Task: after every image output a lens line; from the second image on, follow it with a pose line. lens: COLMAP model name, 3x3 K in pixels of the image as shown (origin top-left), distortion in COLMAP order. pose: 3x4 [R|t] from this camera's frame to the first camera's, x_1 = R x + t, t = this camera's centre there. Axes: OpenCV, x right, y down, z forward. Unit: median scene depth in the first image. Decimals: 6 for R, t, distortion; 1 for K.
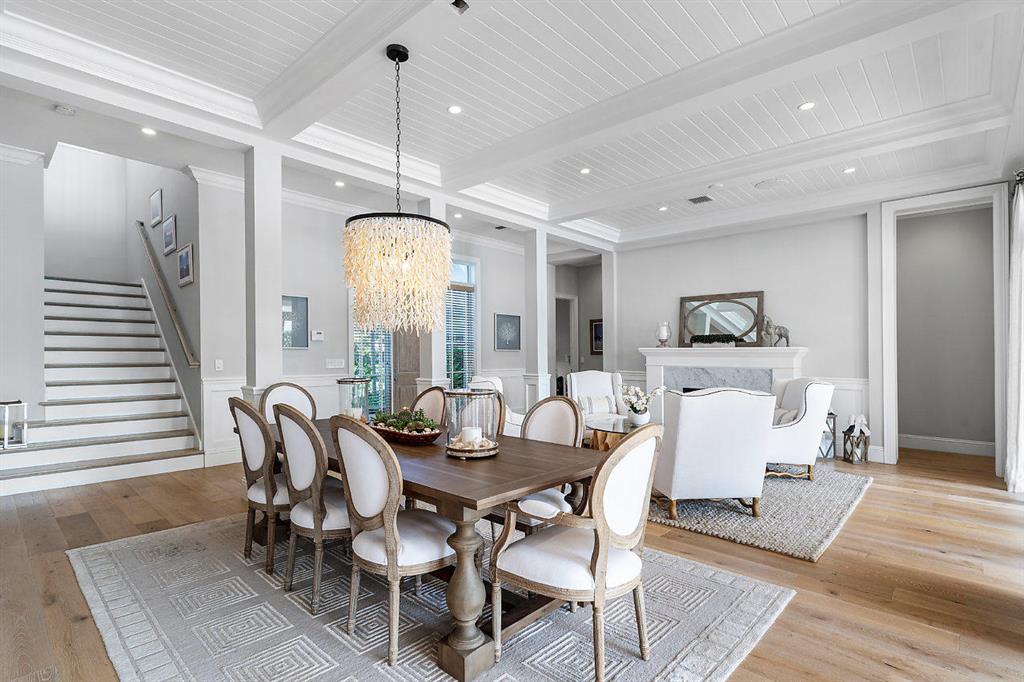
lens RADIAL K [[501.4, 0, 526.1], [0, 501.4, 345.8], [0, 0, 1]] dist [0.019760, -0.000222]
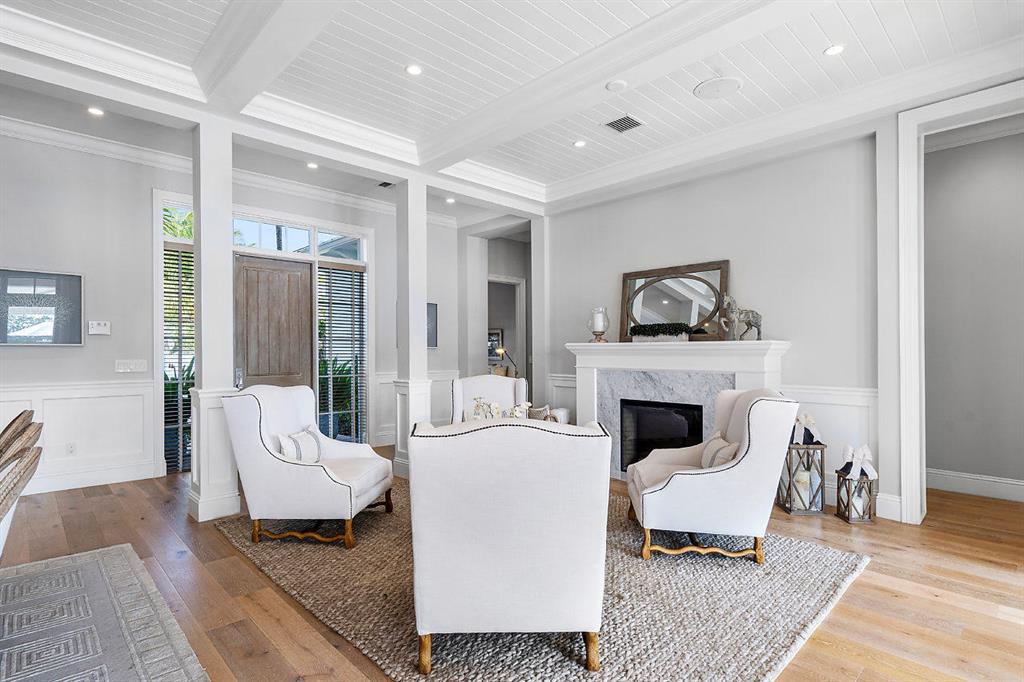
lens RADIAL K [[525.4, 0, 514.9], [0, 525.4, 346.7], [0, 0, 1]] dist [0.011219, 0.000104]
pose [[0.997222, -0.002244, -0.074451, 0.230079], [0.002628, 0.999984, 0.005063, 0.005742], [0.074438, -0.005245, 0.997212, 0.254985]]
